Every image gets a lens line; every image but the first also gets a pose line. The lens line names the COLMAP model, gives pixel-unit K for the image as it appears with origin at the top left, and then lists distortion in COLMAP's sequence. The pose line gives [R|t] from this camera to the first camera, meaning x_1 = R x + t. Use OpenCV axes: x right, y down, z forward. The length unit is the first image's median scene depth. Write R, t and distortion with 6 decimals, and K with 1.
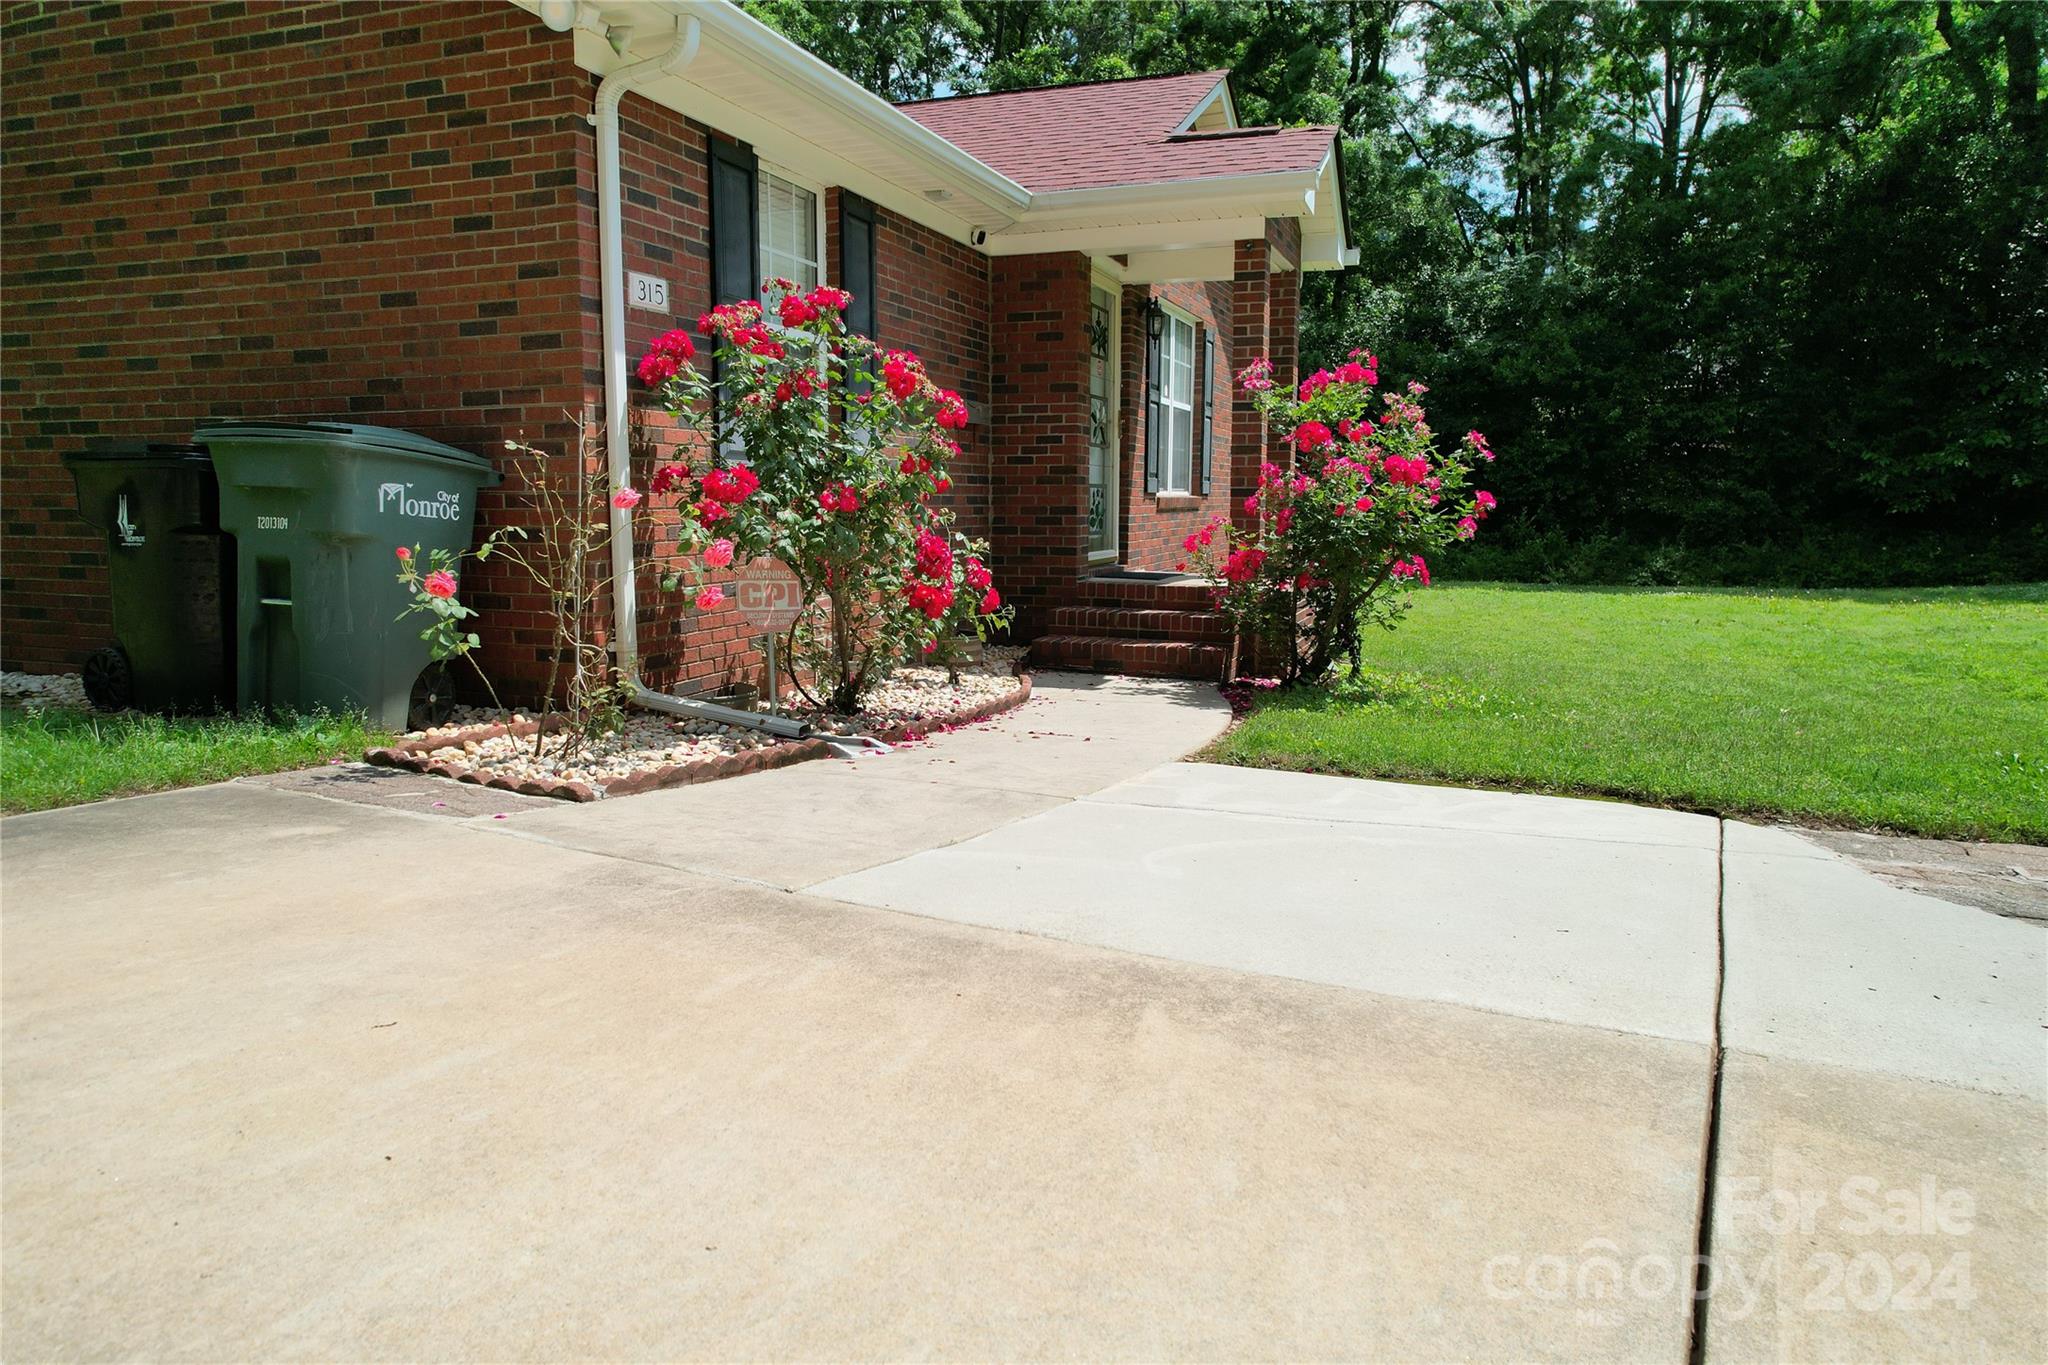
lens RADIAL K [[1319.7, 0, 1018.1], [0, 1319.7, 696.6], [0, 0, 1]] dist [-0.070241, 0.062497]
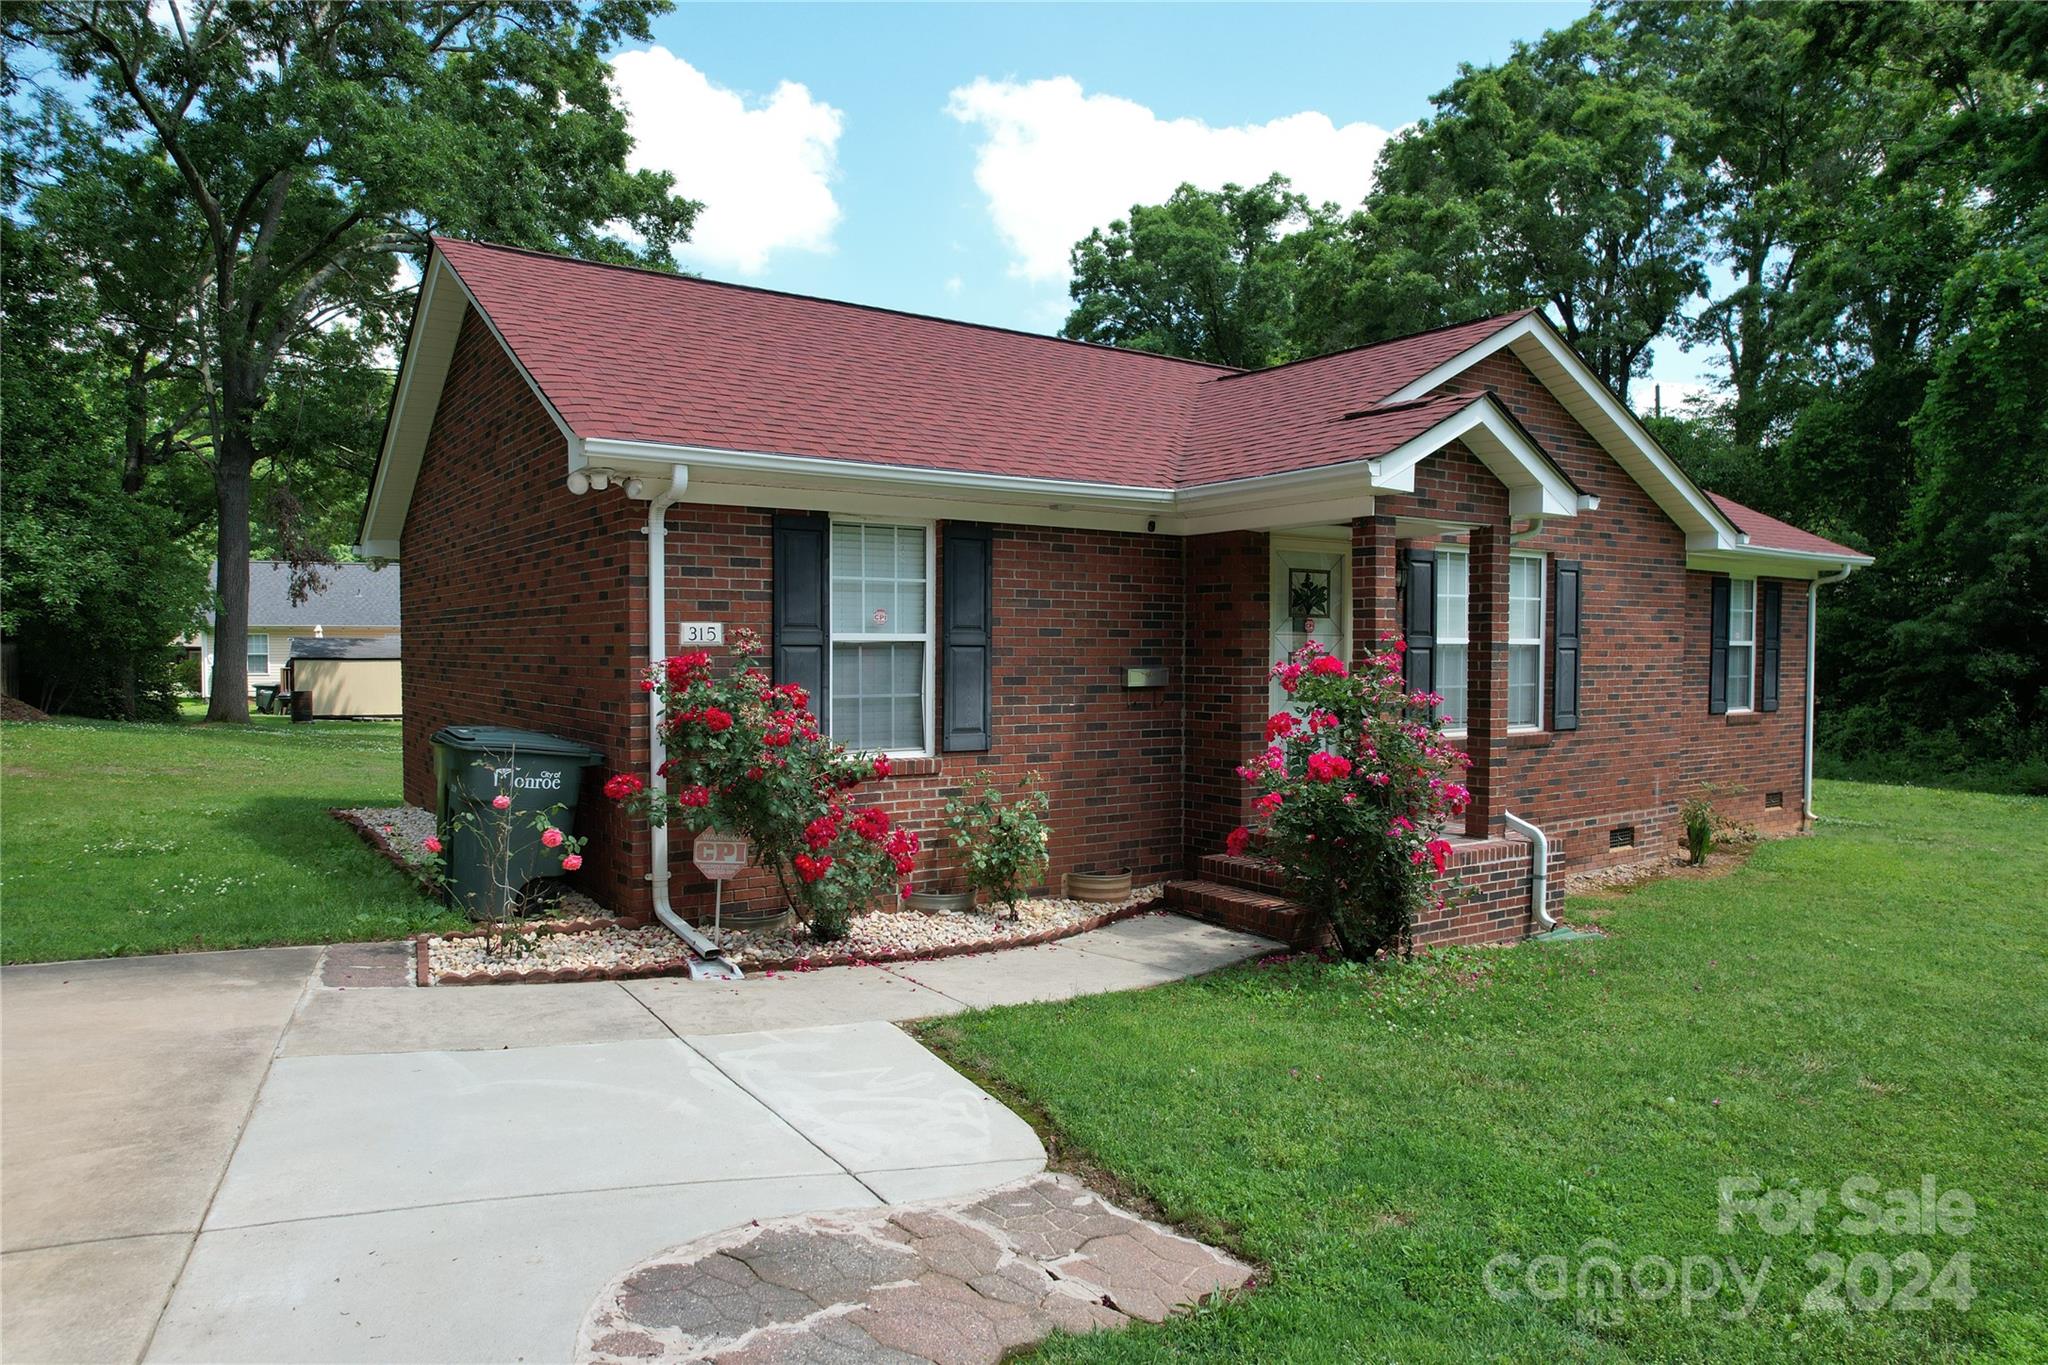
lens RADIAL K [[1319.7, 0, 1018.1], [0, 1319.7, 696.6], [0, 0, 1]] dist [-0.070241, 0.062497]
pose [[0.815110, 0.019806, -0.578968, 0.521076], [-0.086498, 0.992373, -0.087830, -0.086819], [0.572812, 0.121670, 0.810606, 0.015916]]
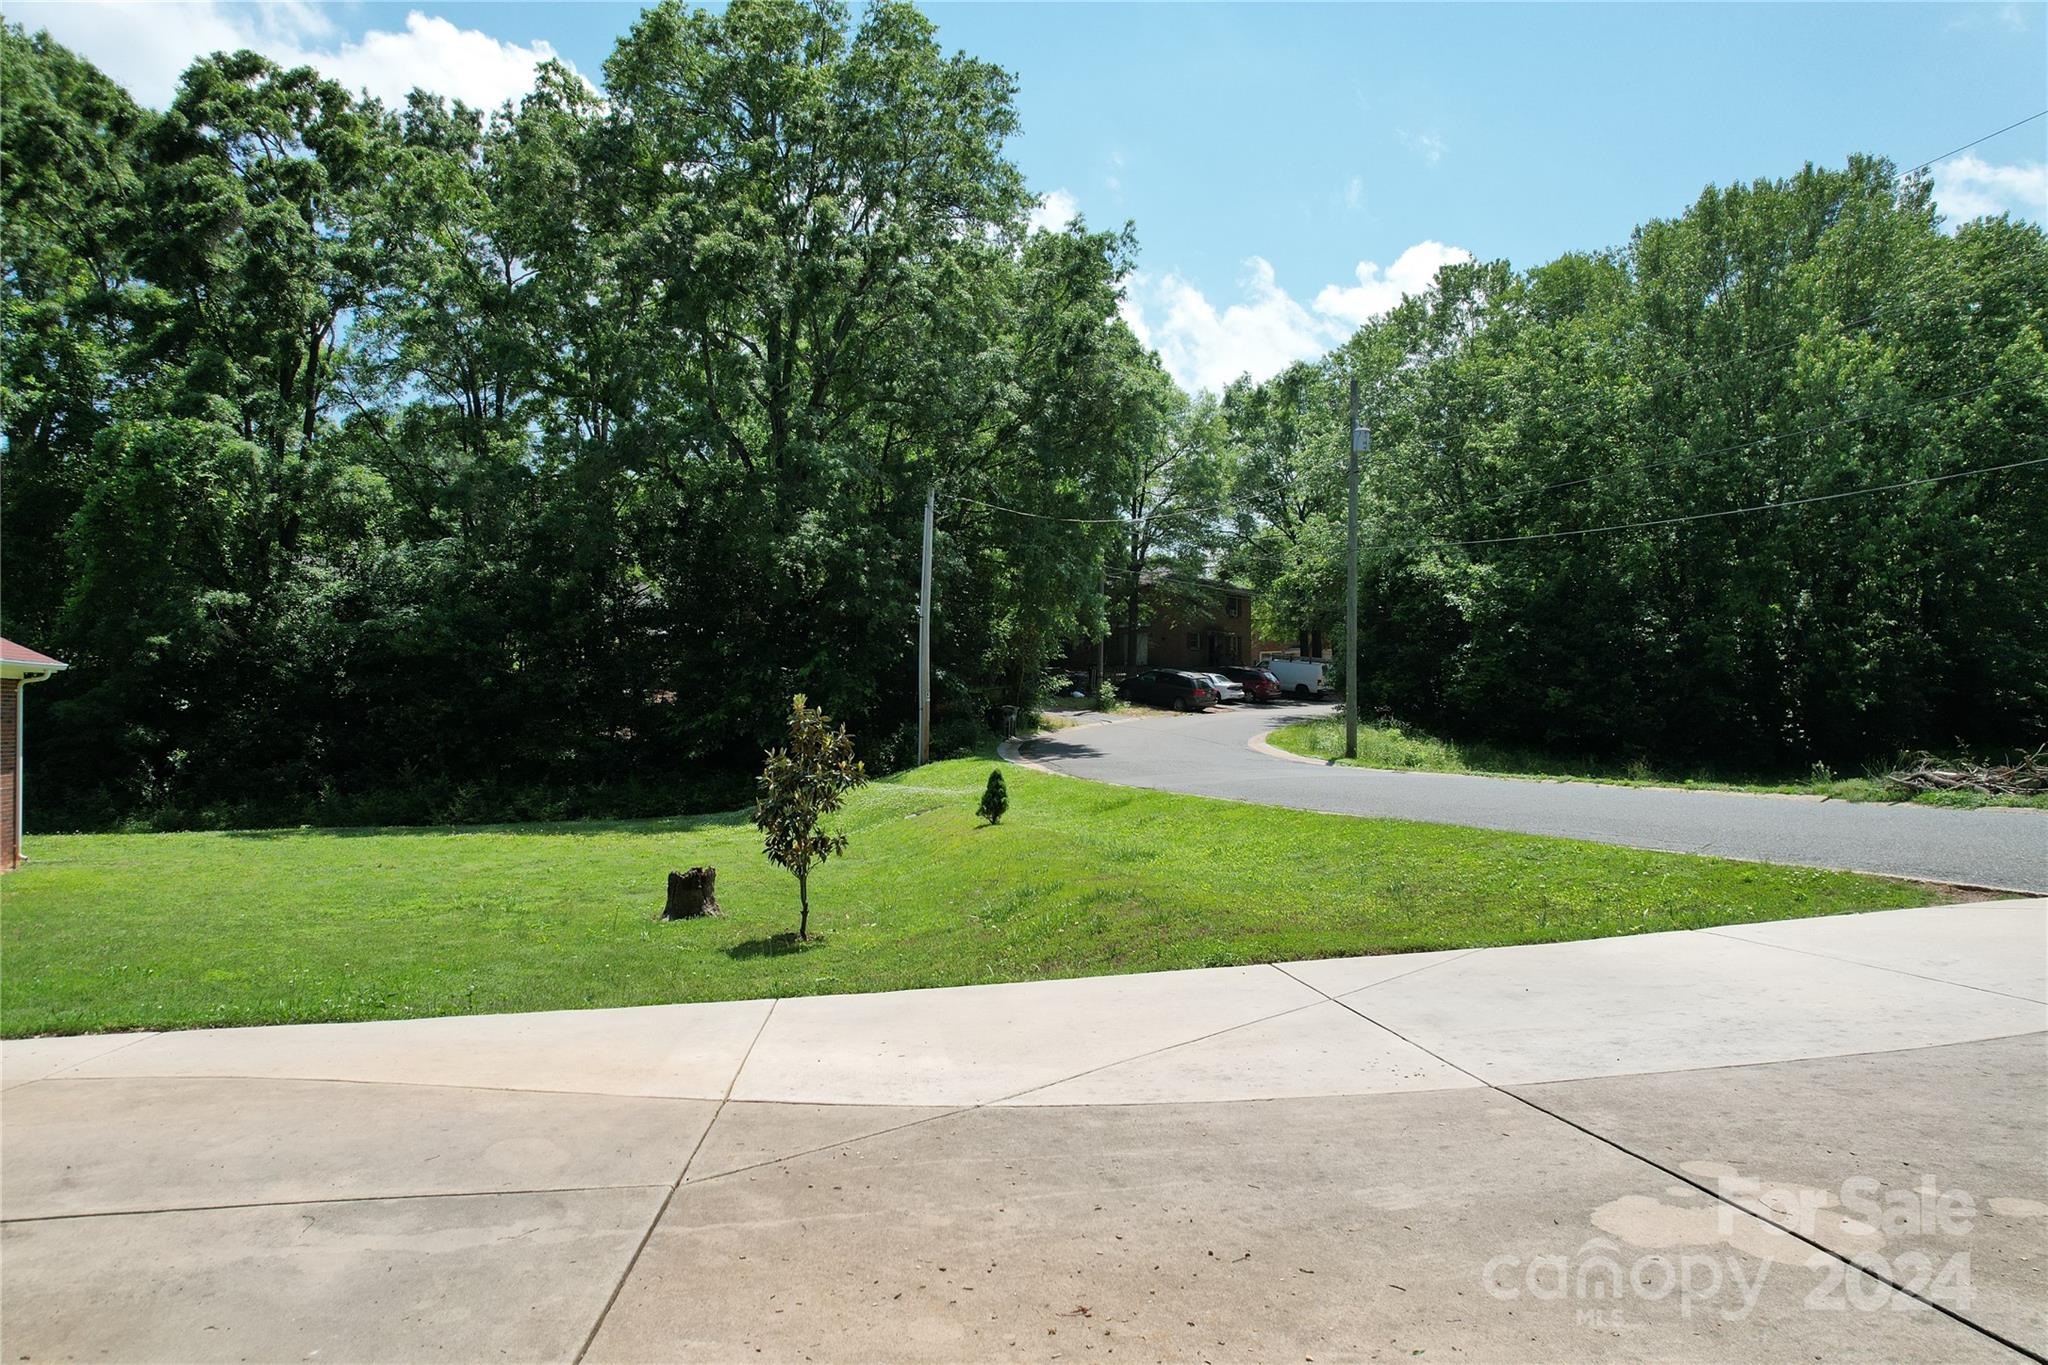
lens RADIAL K [[1312.2, 0, 1013.3], [0, 1312.2, 695.9], [0, 0, 1]] dist [-0.060951, 0.062355]
pose [[0.800334, 0.006944, 0.599514, 0.410303], [0.090704, 0.987021, -0.132520, 0.014861], [-0.592654, 0.160439, 0.789317, -0.897155]]
